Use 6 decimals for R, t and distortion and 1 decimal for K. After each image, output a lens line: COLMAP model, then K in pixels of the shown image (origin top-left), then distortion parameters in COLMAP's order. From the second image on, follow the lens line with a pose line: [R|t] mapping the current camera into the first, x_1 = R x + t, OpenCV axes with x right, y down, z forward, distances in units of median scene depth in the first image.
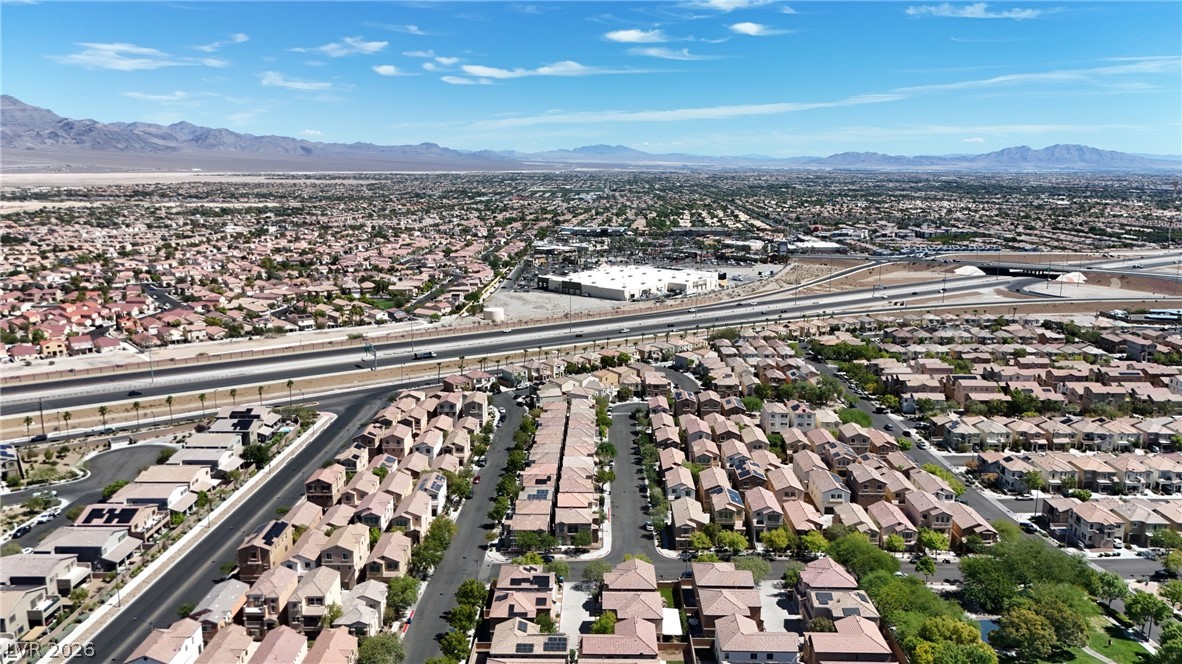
lens RADIAL K [[869.6, 0, 592.9], [0, 869.6, 331.9], [0, 0, 1]] dist [0.078604, -0.080578]
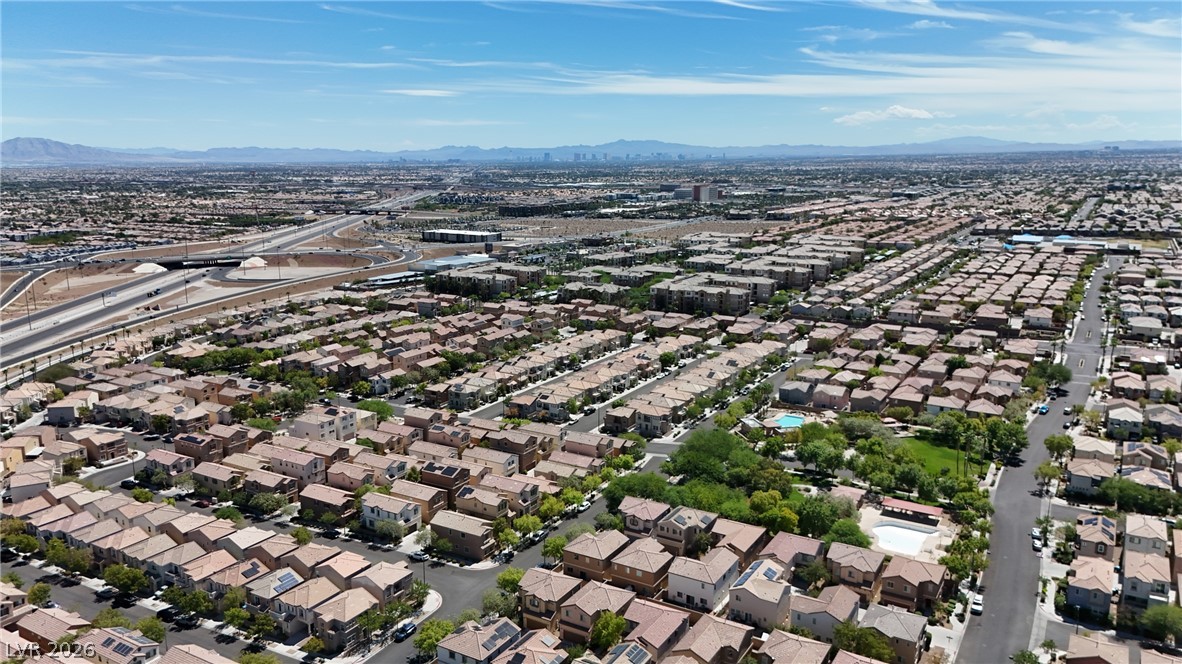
lens RADIAL K [[874.8, 0, 591.8], [0, 874.8, 327.7], [0, 0, 1]] dist [0.087711, -0.103561]
pose [[0.502770, -0.176892, 0.846127, -0.424099], [0.175961, 0.979287, 0.100174, -0.049449], [-0.846321, 0.098521, 0.523482, 0.264211]]
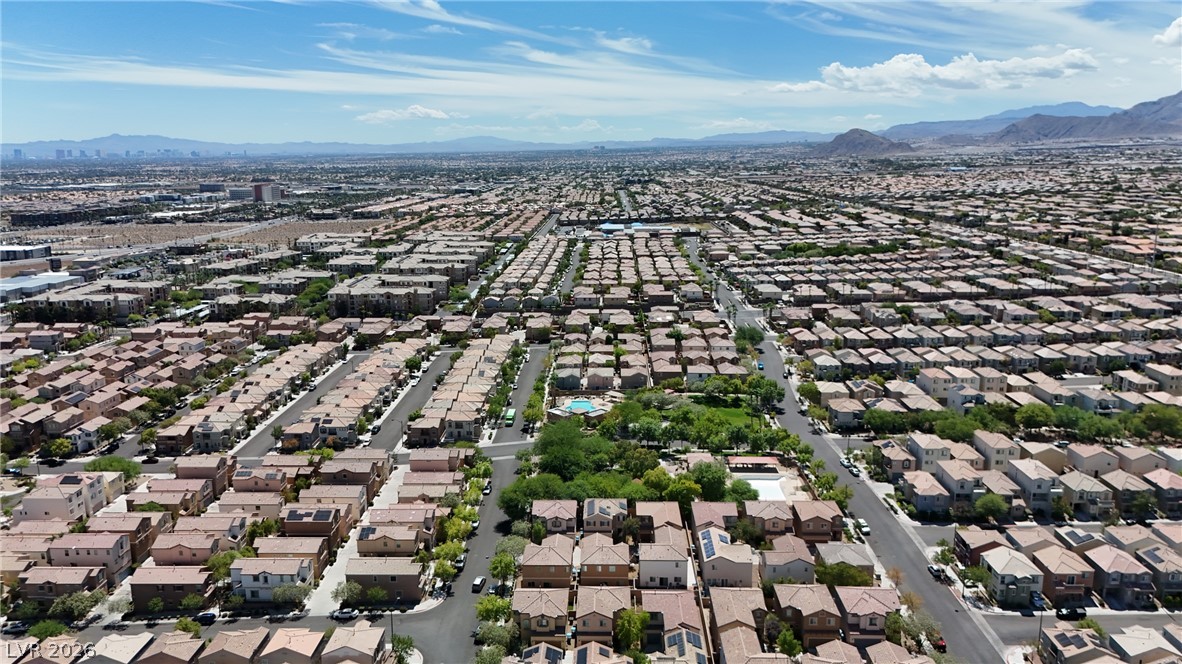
lens RADIAL K [[874.8, 0, 591.8], [0, 874.8, 327.7], [0, 0, 1]] dist [0.087711, -0.103561]
pose [[0.009034, -0.206972, 0.978305, -0.486012], [0.202440, 0.958465, 0.200905, -0.102057], [-0.979253, 0.196233, 0.050558, 0.517615]]
